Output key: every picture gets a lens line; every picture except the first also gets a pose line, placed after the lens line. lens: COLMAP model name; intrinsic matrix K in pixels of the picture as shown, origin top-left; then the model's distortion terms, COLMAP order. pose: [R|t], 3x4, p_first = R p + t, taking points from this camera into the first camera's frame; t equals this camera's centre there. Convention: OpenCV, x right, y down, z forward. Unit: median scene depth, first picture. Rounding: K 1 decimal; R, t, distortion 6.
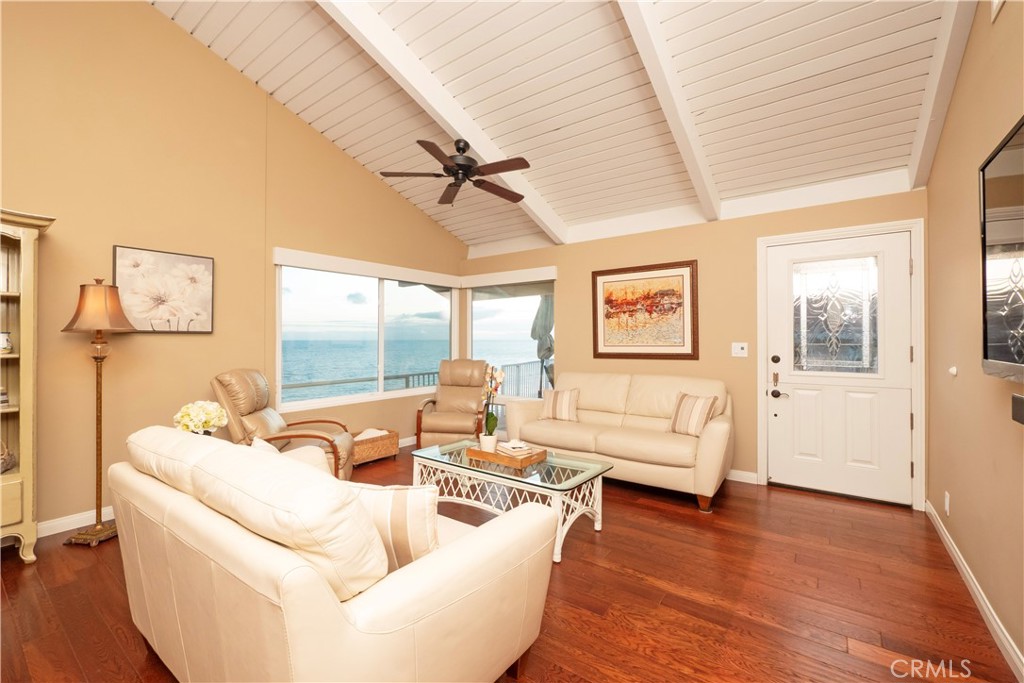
lens RADIAL K [[430.0, 0, 512.0], [0, 430.0, 341.5], [0, 0, 1]] dist [-0.000381, 0.000076]
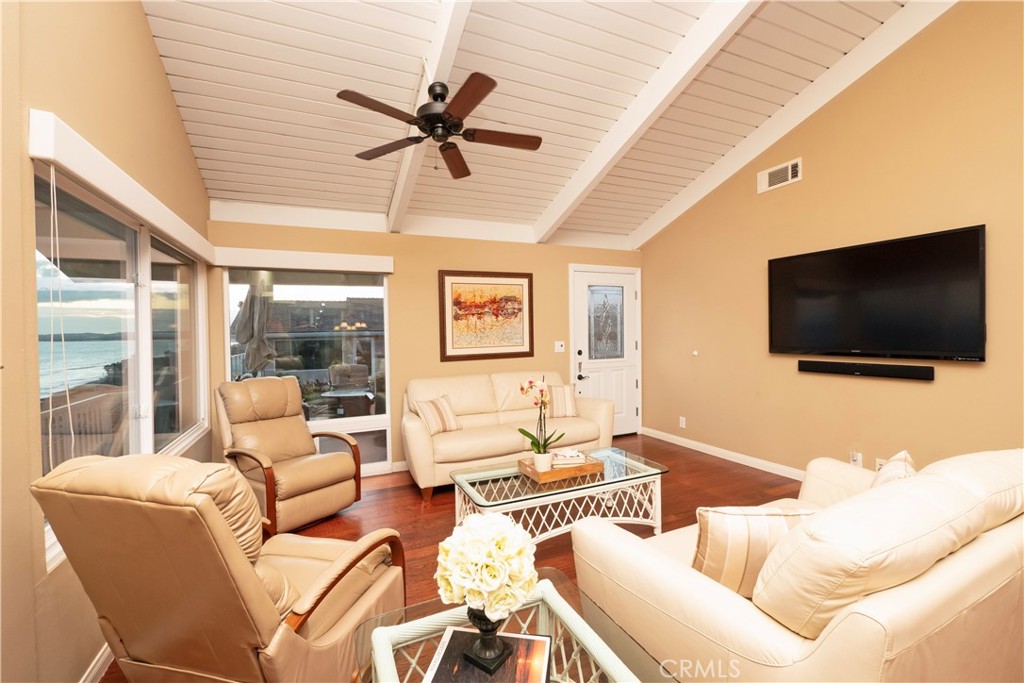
lens RADIAL K [[430.0, 0, 512.0], [0, 430.0, 341.5], [0, 0, 1]] dist [-0.000381, 0.000076]
pose [[0.484747, -0.027004, 0.874237, -0.621565], [0.021836, 0.999585, 0.018769, -0.022456], [-0.874382, 0.009991, 0.485136, 0.447697]]
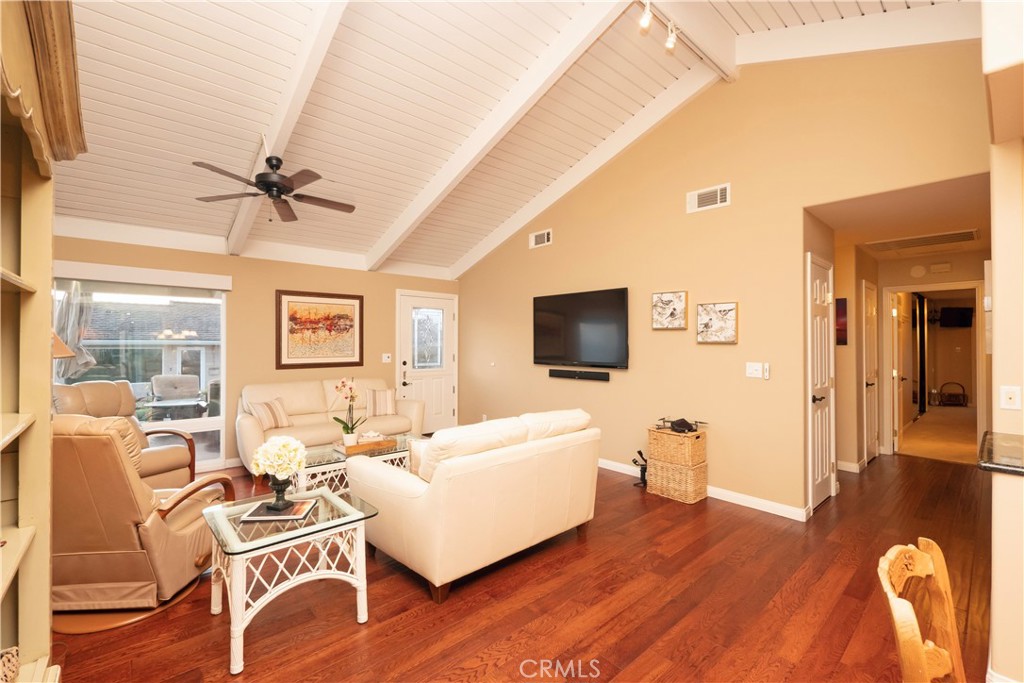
lens RADIAL K [[438.1, 0, 493.5], [0, 438.1, 345.4], [0, 0, 1]] dist [0.001061, 0.000132]
pose [[0.230721, 0.000656, 0.973020, -0.843050], [0.000517, 1.000000, -0.000797, -0.022932], [-0.973020, 0.000687, 0.230720, 0.233565]]
